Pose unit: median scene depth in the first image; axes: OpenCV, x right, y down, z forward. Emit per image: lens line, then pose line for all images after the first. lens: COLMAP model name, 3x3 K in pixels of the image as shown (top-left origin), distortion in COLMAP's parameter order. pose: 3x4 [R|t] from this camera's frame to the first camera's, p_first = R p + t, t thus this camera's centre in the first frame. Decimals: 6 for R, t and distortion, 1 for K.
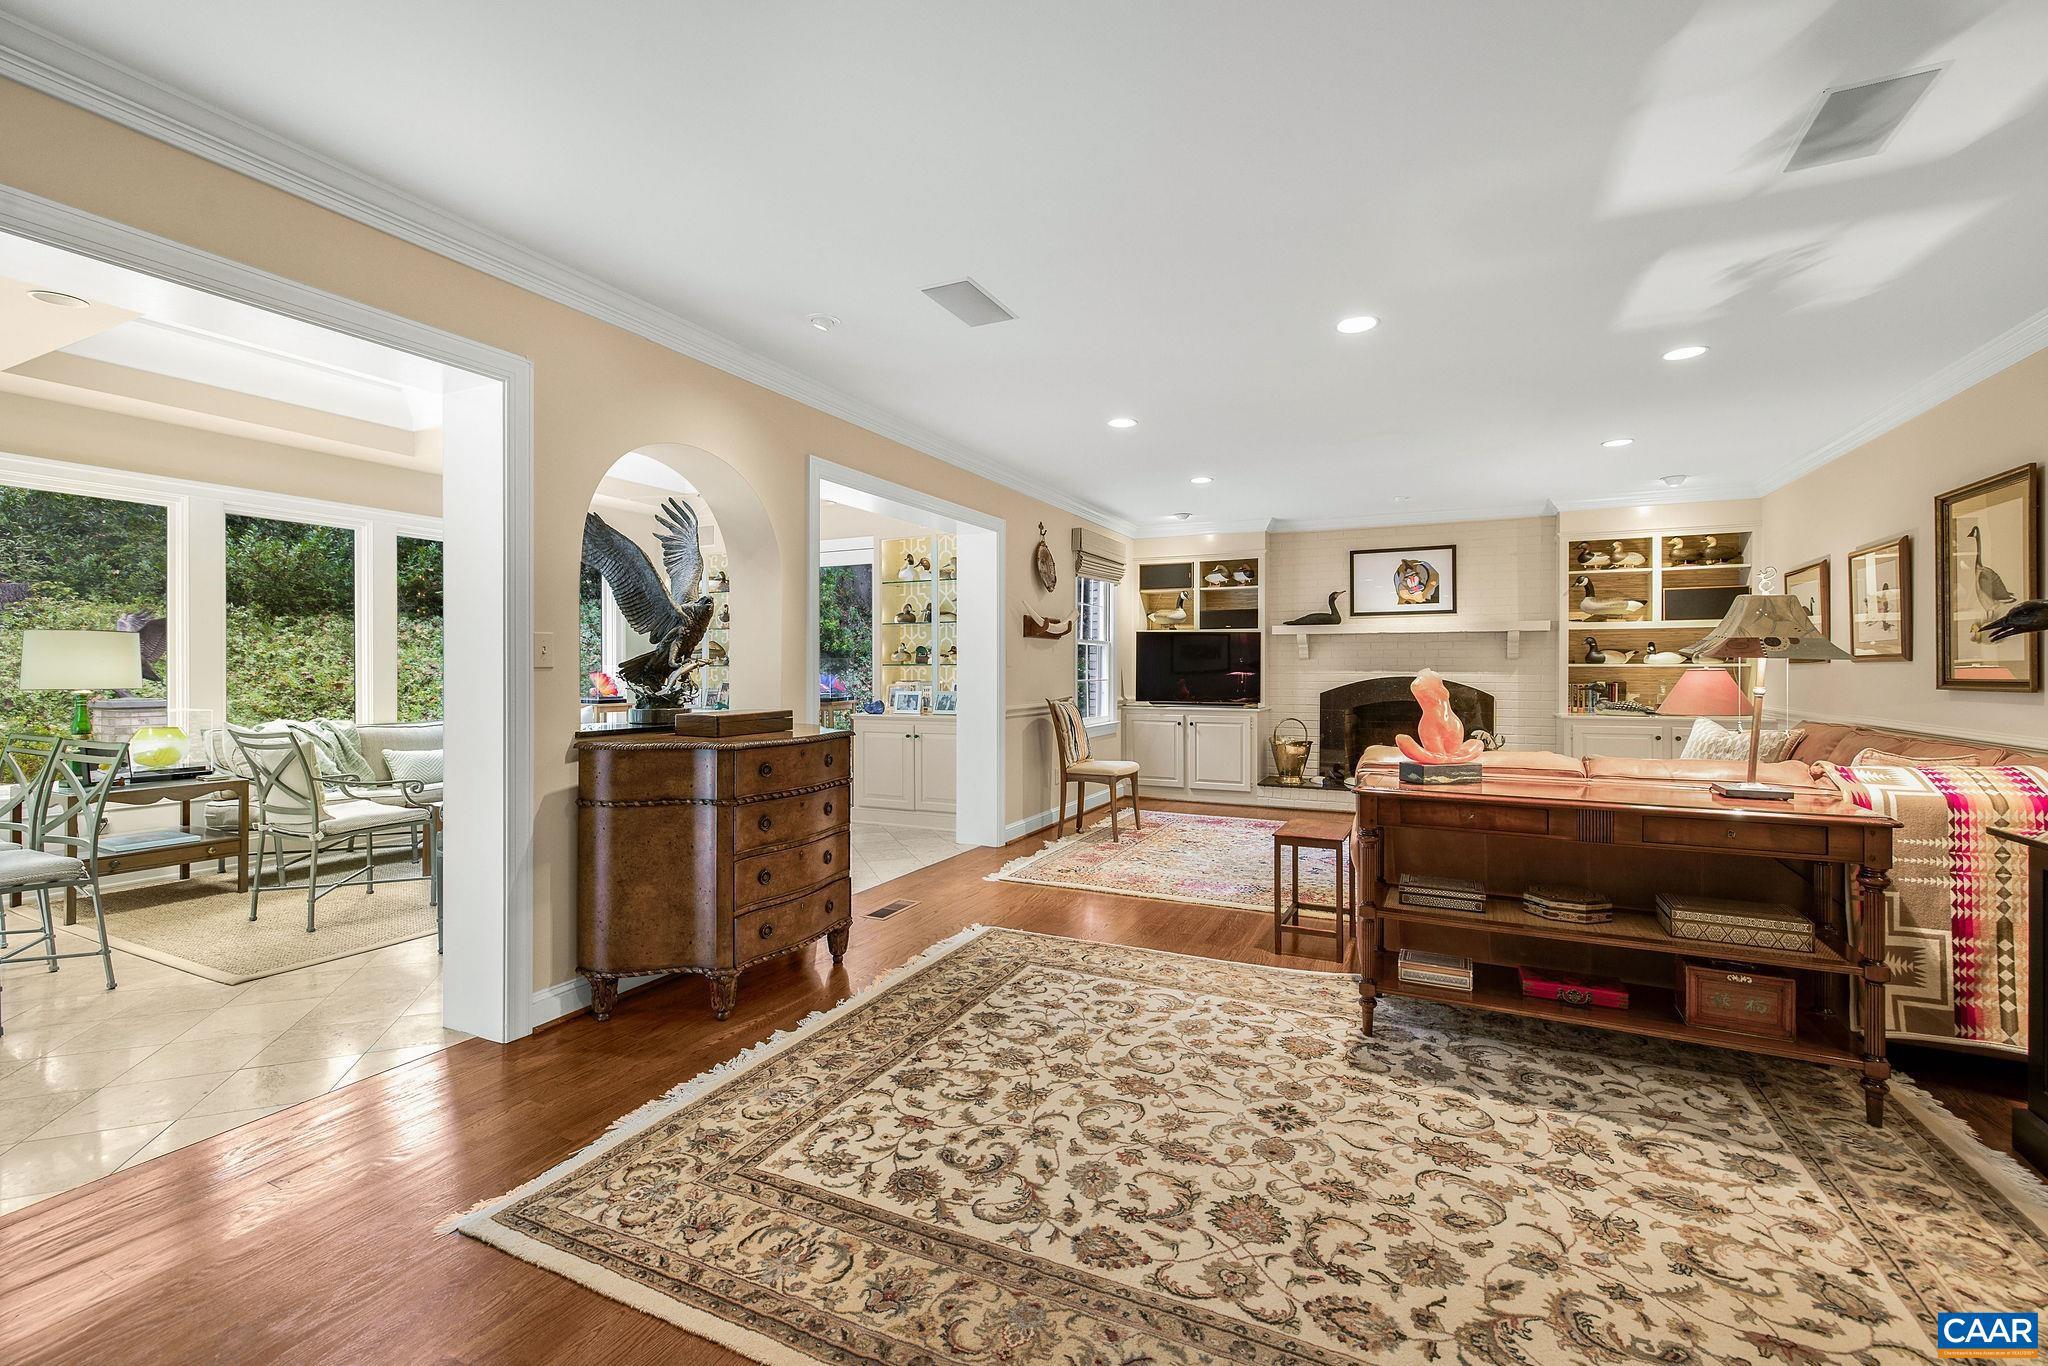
lens RADIAL K [[881.2, 0, 1021.8], [0, 881.2, 661.9], [0, 0, 1]] dist [0.002113, -0.000081]
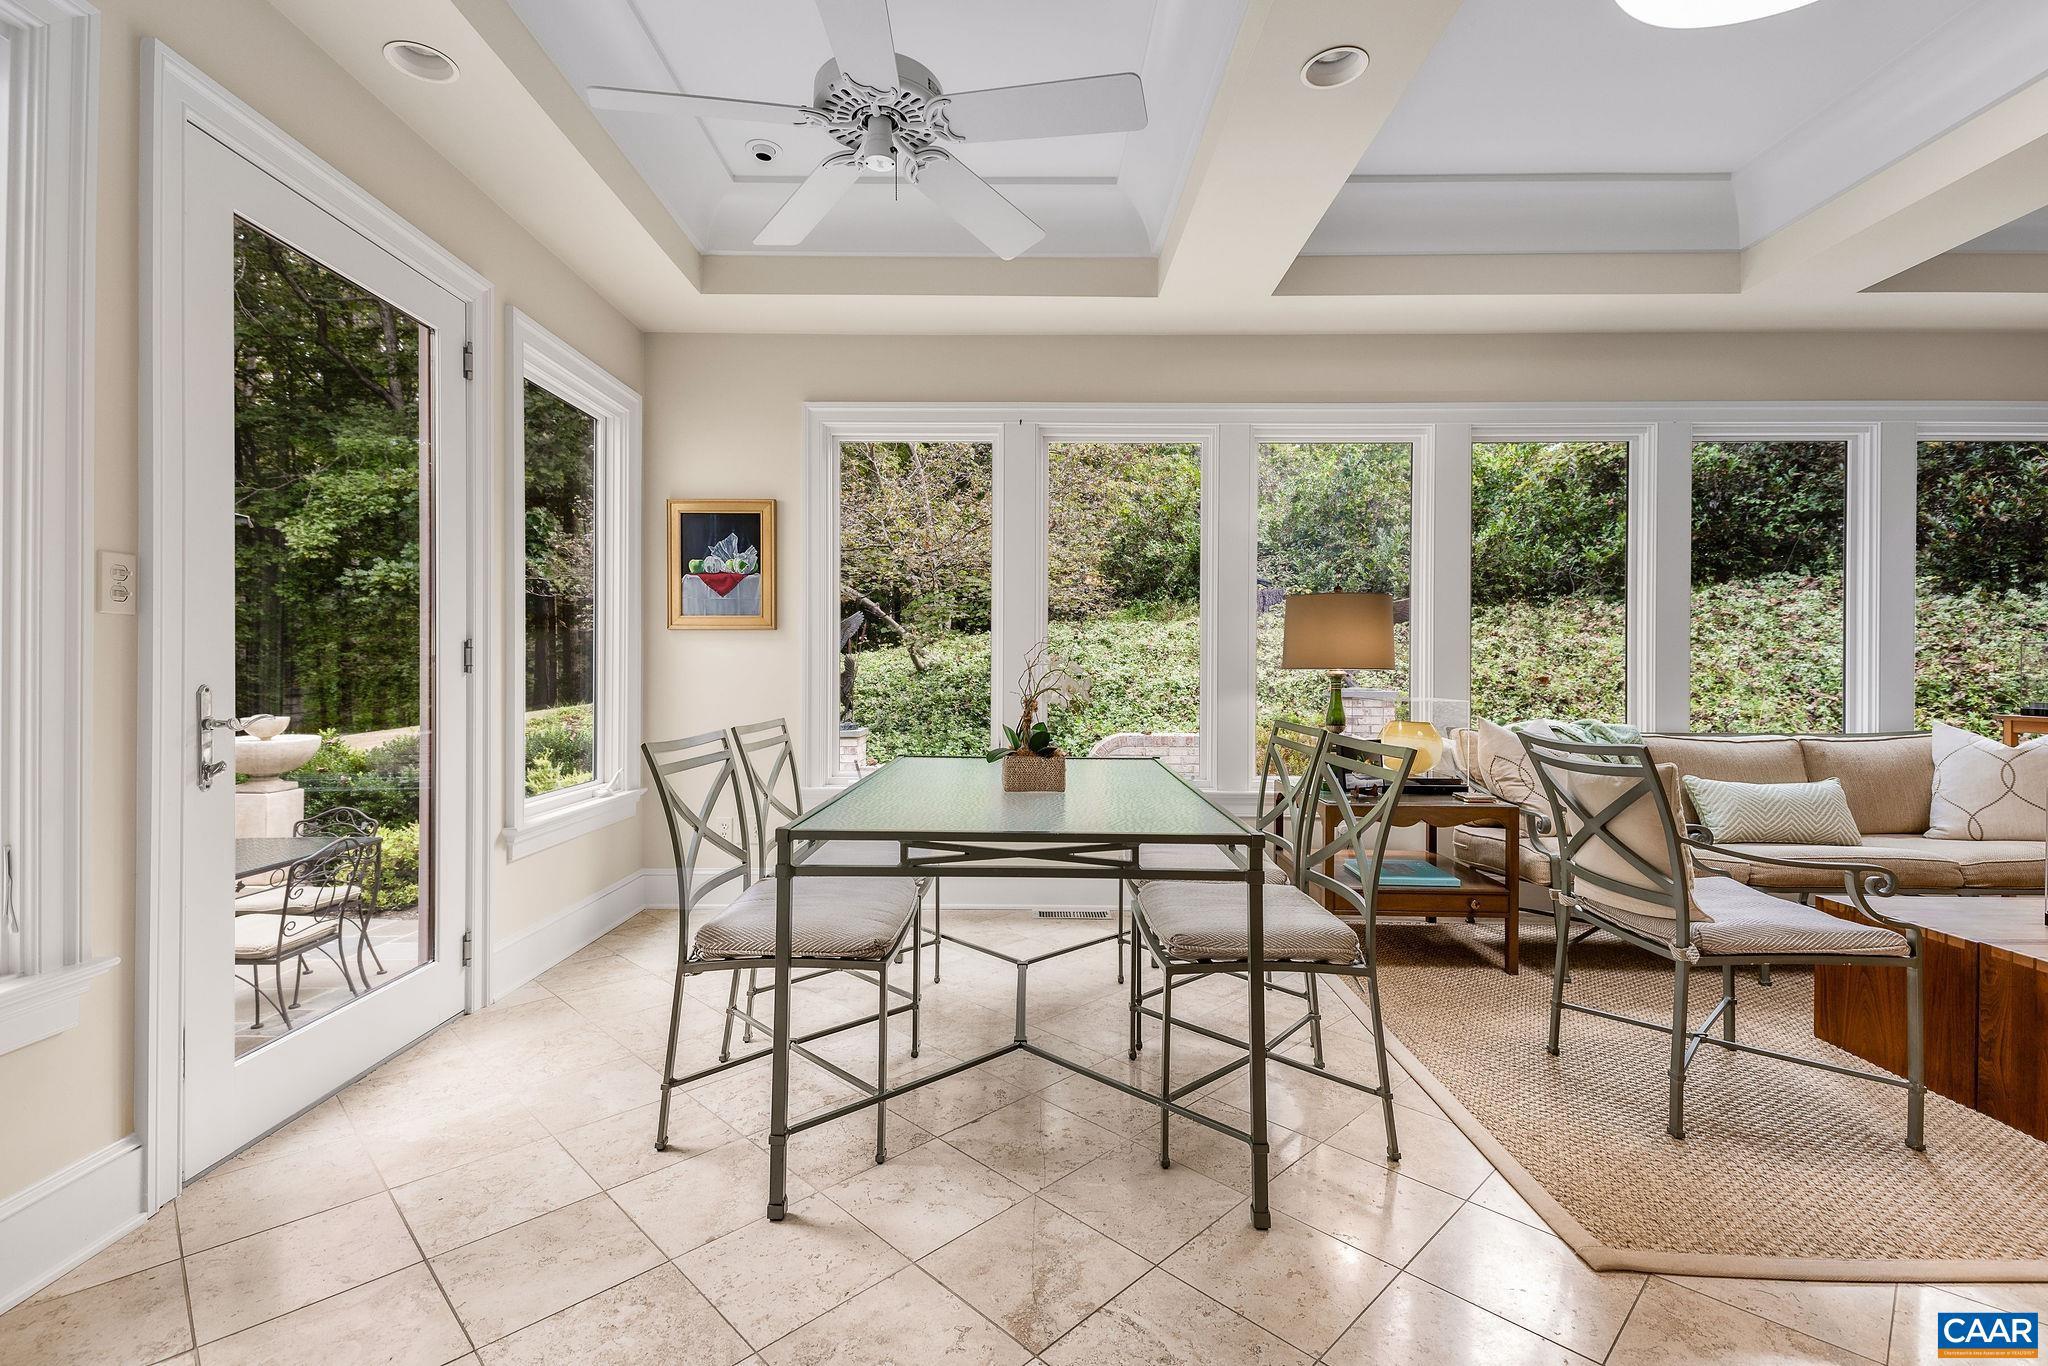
lens RADIAL K [[891.8, 0, 1017.9], [0, 891.8, 672.1], [0, 0, 1]] dist [0.018227, -0.000101]
pose [[0.425611, 0.005688, -0.904888, -0.283799], [0.000110, 0.999980, 0.006337, 0.018347], [0.904906, -0.002797, 0.425602, 0.246746]]
